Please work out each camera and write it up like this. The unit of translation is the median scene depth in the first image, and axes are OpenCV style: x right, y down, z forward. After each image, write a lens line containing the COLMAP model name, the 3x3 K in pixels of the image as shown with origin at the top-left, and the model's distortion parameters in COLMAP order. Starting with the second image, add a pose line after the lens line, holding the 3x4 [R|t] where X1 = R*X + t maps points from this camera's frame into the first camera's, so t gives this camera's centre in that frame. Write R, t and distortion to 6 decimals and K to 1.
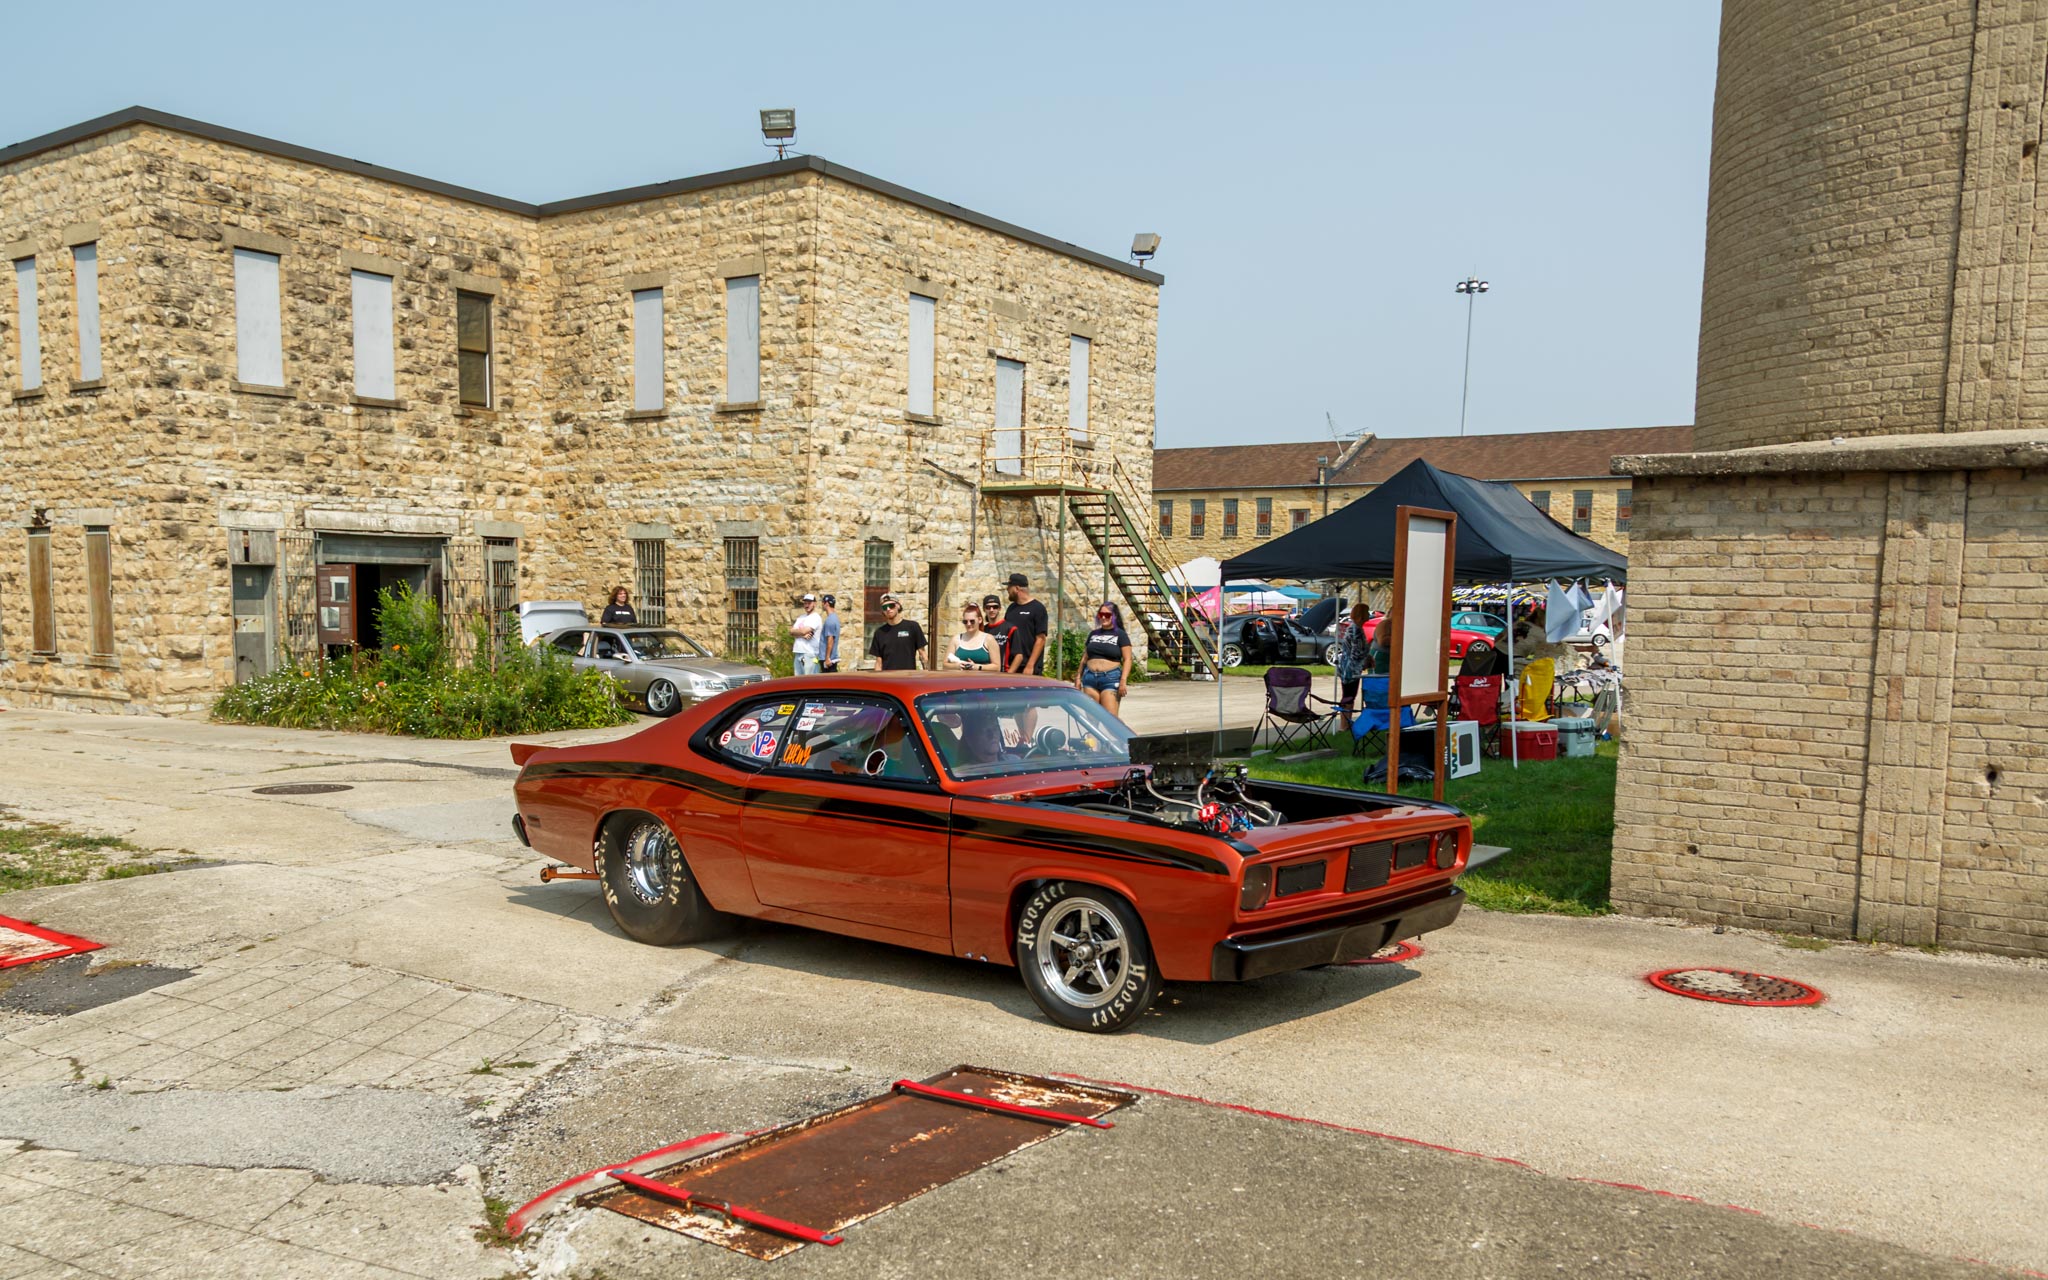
lens RADIAL K [[1644.4, 0, 1022.9], [0, 1644.4, 636.3], [0, 0, 1]] dist [0.002064, 0.000706]
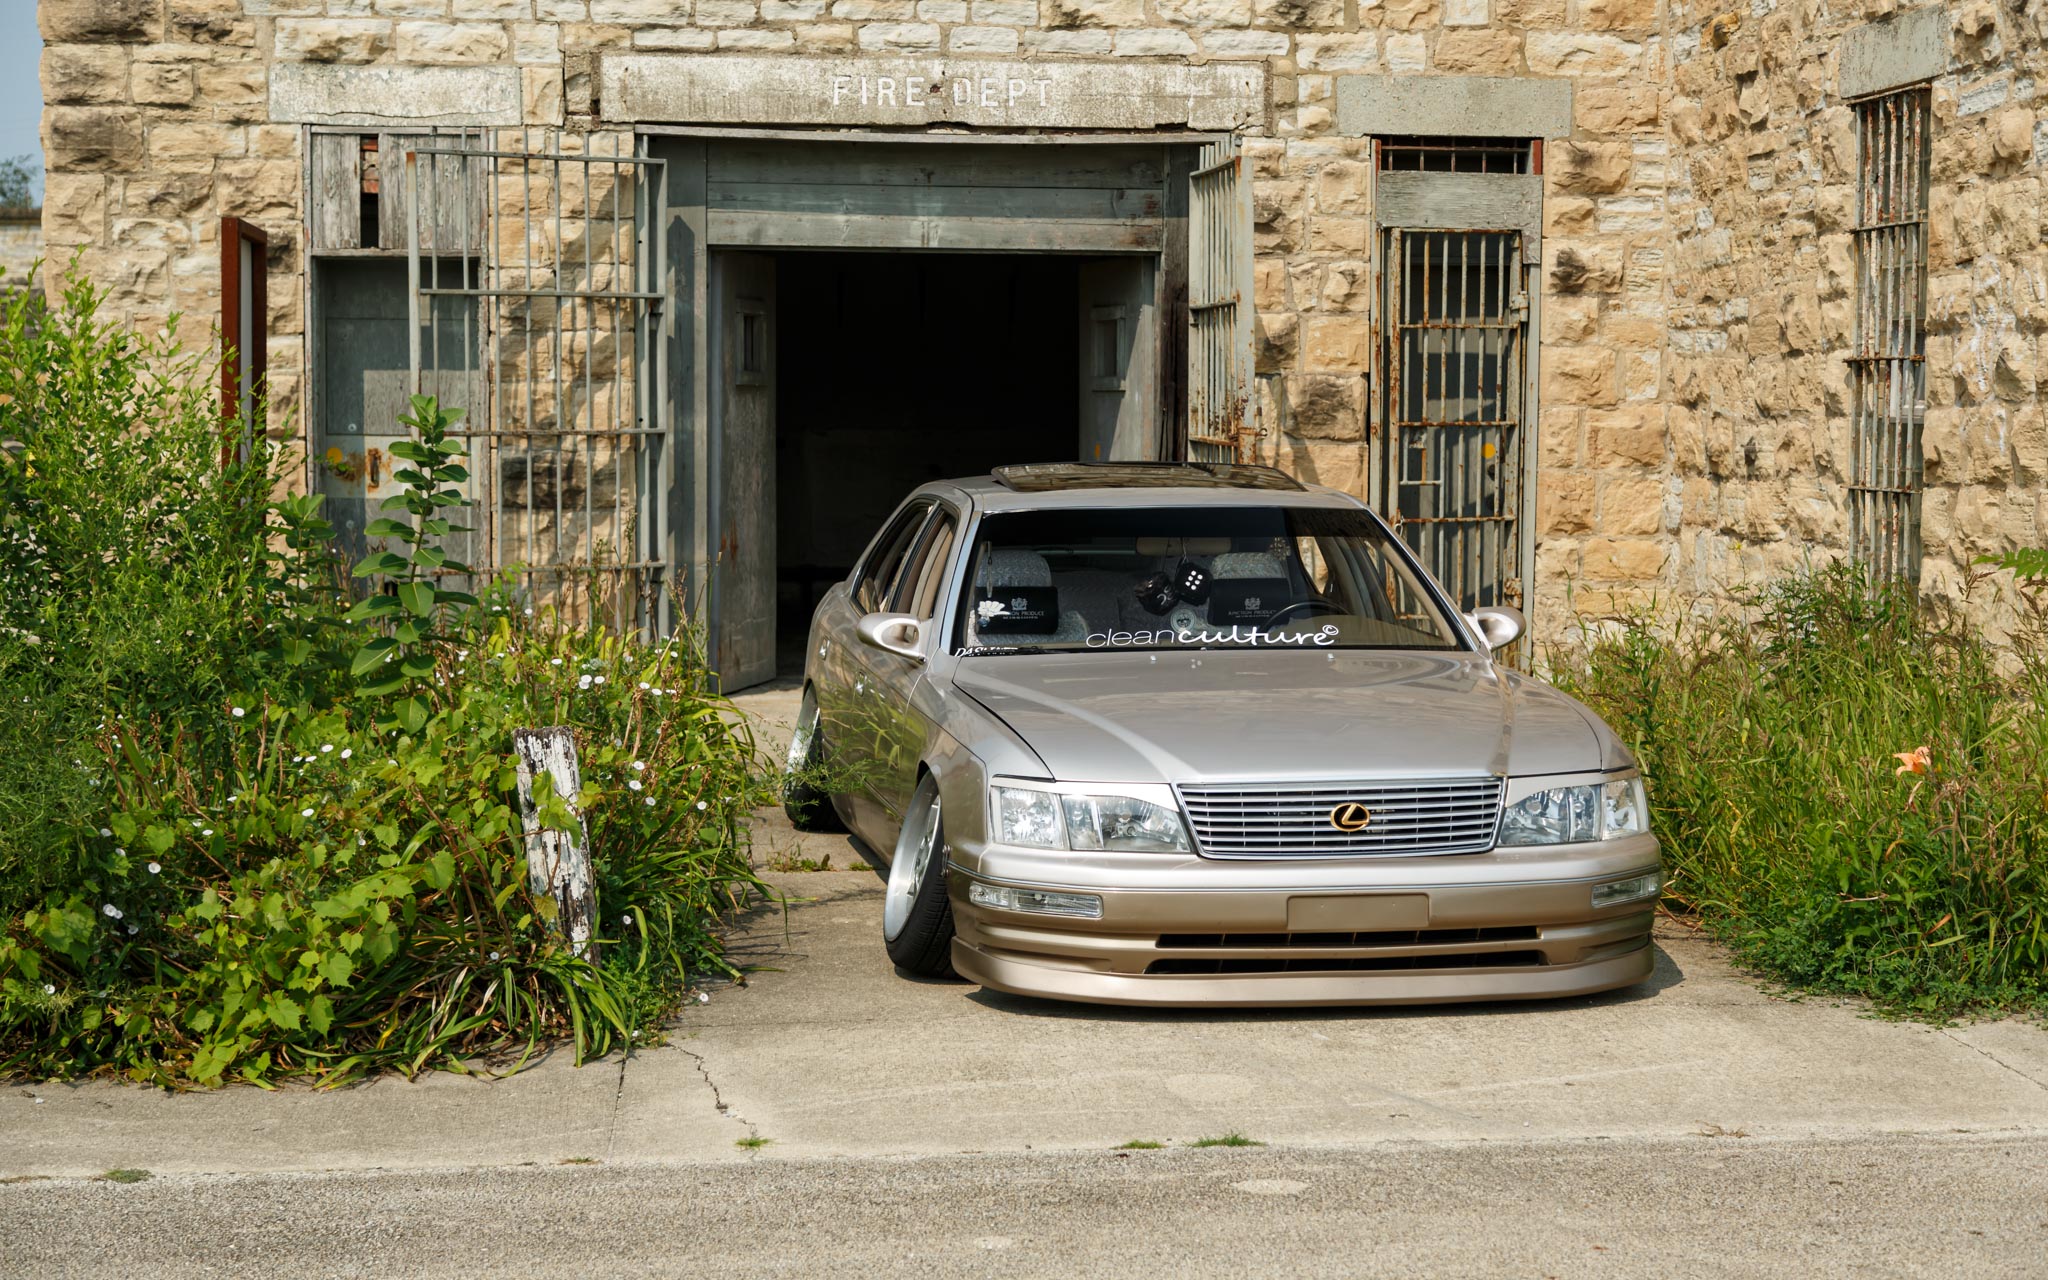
lens RADIAL K [[3362.1, 0, 1023.1], [0, 3362.1, 639.7], [0, 0, 1]] dist [0.018896, 0.000000]
pose [[0.649115, 0.043790, -0.759429, 0.037281], [-0.017690, 0.998941, 0.042480, -0.004278], [0.760485, -0.014140, 0.649202, 0.656276]]
